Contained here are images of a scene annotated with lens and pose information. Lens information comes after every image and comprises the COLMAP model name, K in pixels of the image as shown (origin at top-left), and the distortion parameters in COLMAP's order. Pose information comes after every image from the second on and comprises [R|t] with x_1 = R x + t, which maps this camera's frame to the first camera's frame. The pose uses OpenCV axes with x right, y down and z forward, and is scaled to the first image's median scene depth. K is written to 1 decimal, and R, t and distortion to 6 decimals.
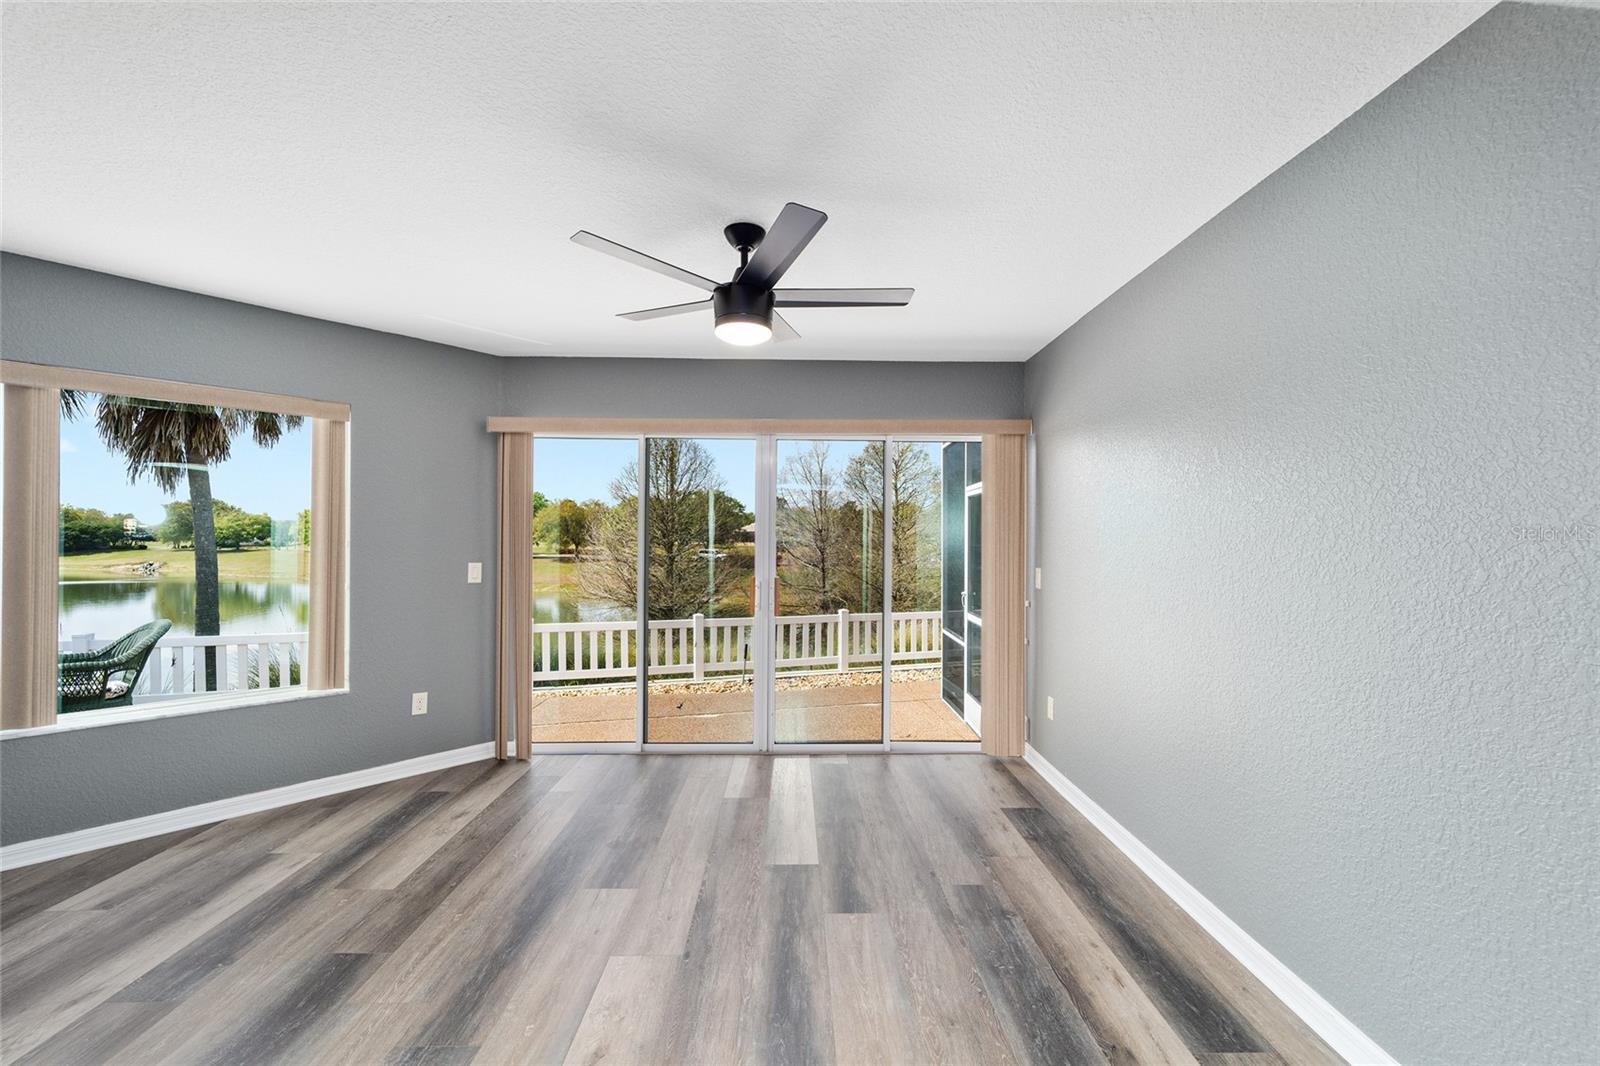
lens RADIAL K [[637.2, 0, 798.2], [0, 637.2, 543.1], [0, 0, 1]] dist [-0.002435, -0.000302]
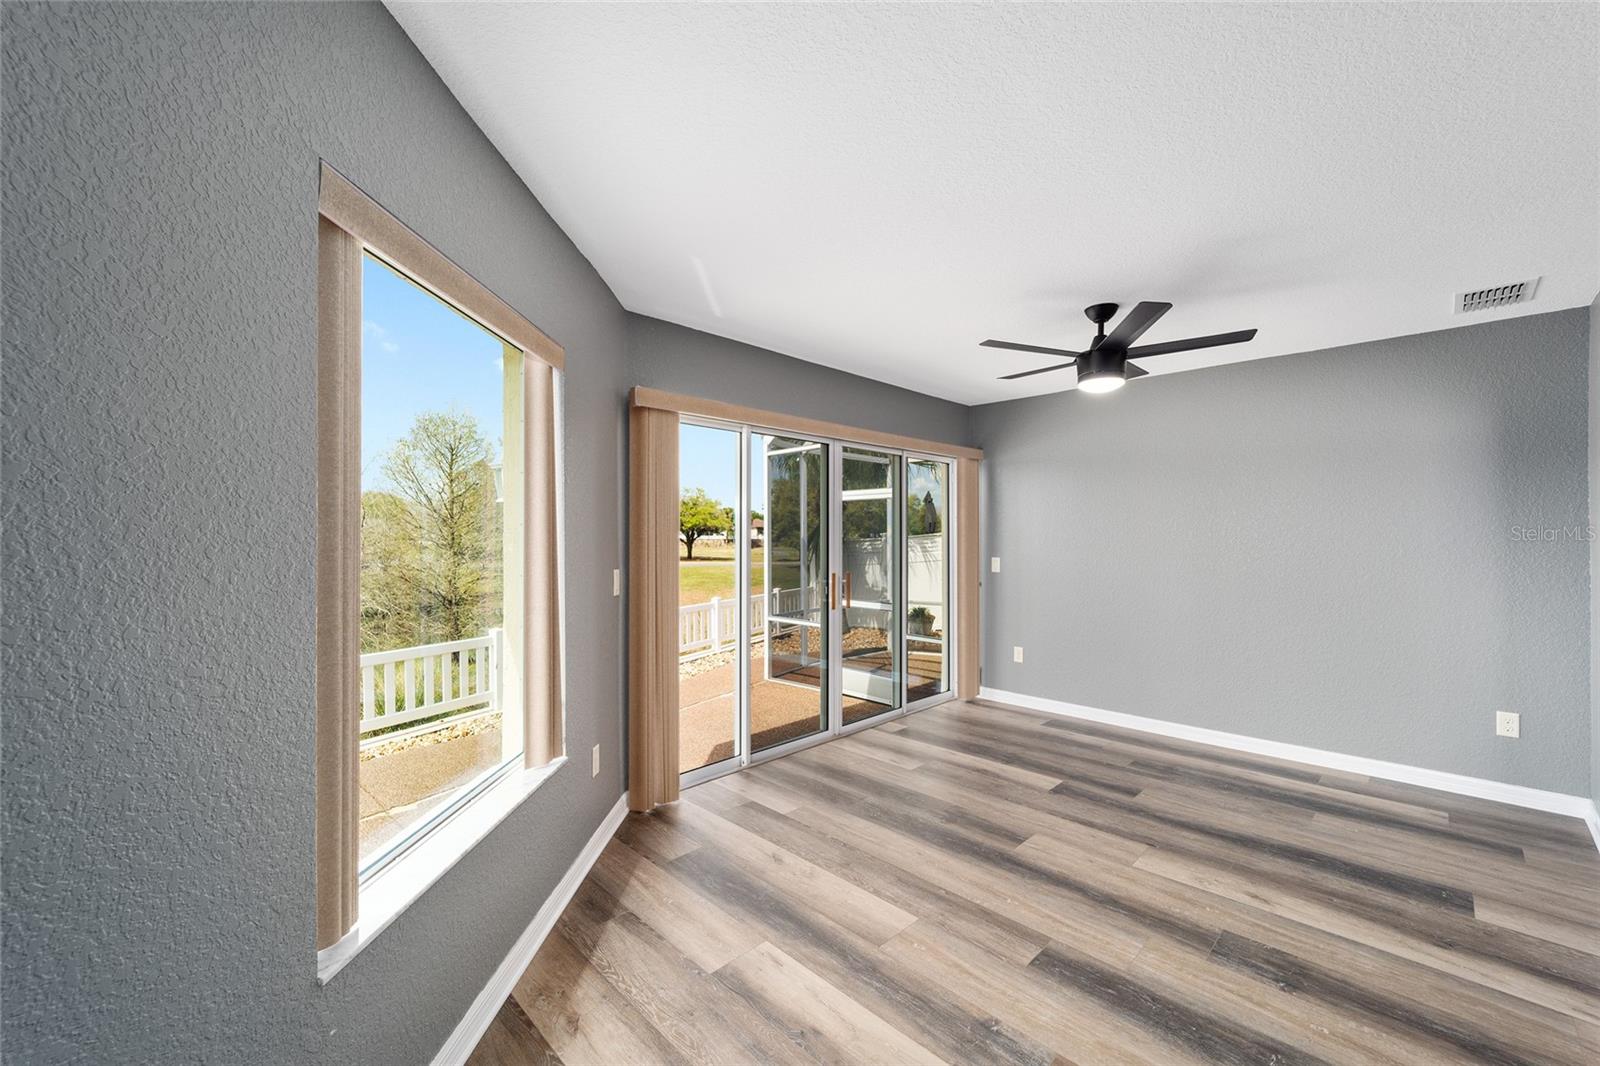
lens RADIAL K [[637.2, 0, 786.3], [0, 637.2, 535.7], [0, 0, 1]] dist [-0.002435, -0.000302]
pose [[0.731301, -0.004312, 0.682041, -1.422987], [0.004983, 0.999987, 0.000978, -0.016240], [-0.682036, 0.002683, 0.731313, 0.455676]]
